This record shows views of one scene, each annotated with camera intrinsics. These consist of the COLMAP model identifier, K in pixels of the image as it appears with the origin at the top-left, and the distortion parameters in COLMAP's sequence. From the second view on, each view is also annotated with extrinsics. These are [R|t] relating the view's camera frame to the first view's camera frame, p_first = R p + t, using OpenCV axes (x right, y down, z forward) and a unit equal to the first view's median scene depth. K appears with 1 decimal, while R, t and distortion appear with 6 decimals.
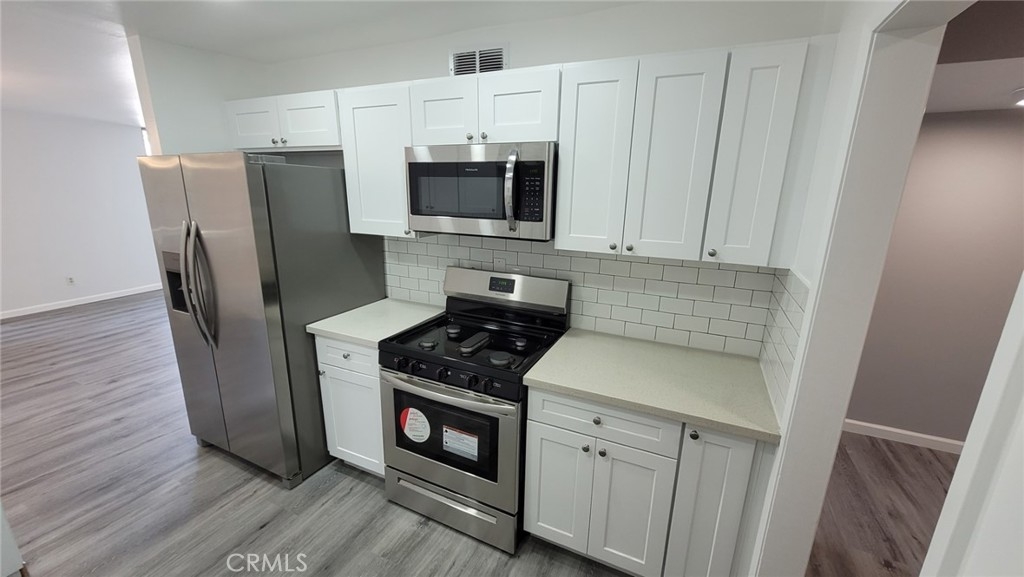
lens RADIAL K [[390.2, 0, 512.0], [0, 390.2, 288.5], [0, 0, 1]] dist [0.001176, 0.000025]
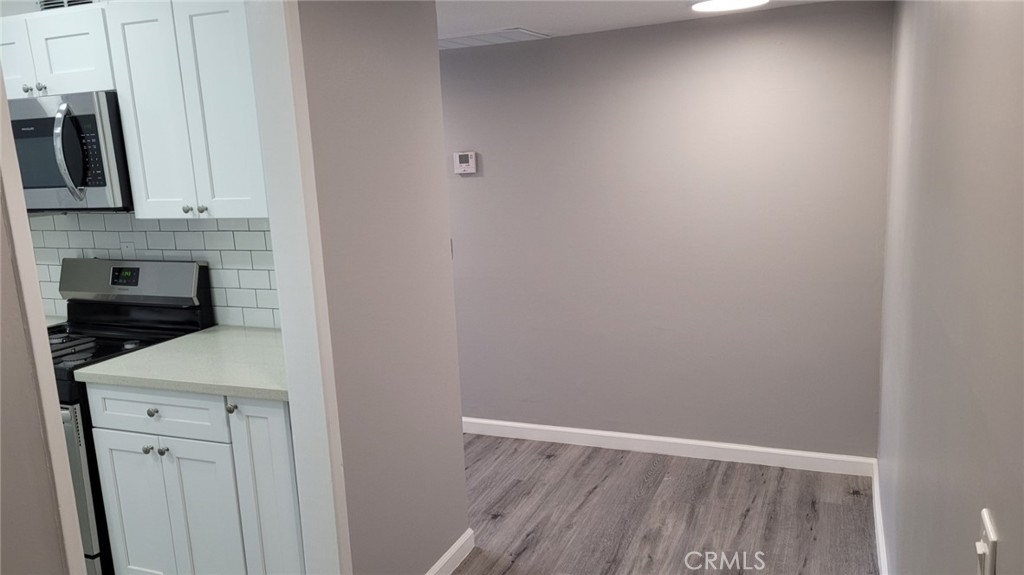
lens RADIAL K [[725.6, 0, 512.0], [0, 725.6, 287.5], [0, 0, 1]] dist [0.157771, -0.155686]
pose [[0.996996, -0.072337, 0.027687, 0.877871], [0.074139, 0.994731, -0.070813, 0.220040], [-0.022419, 0.072653, 0.997105, -0.591709]]
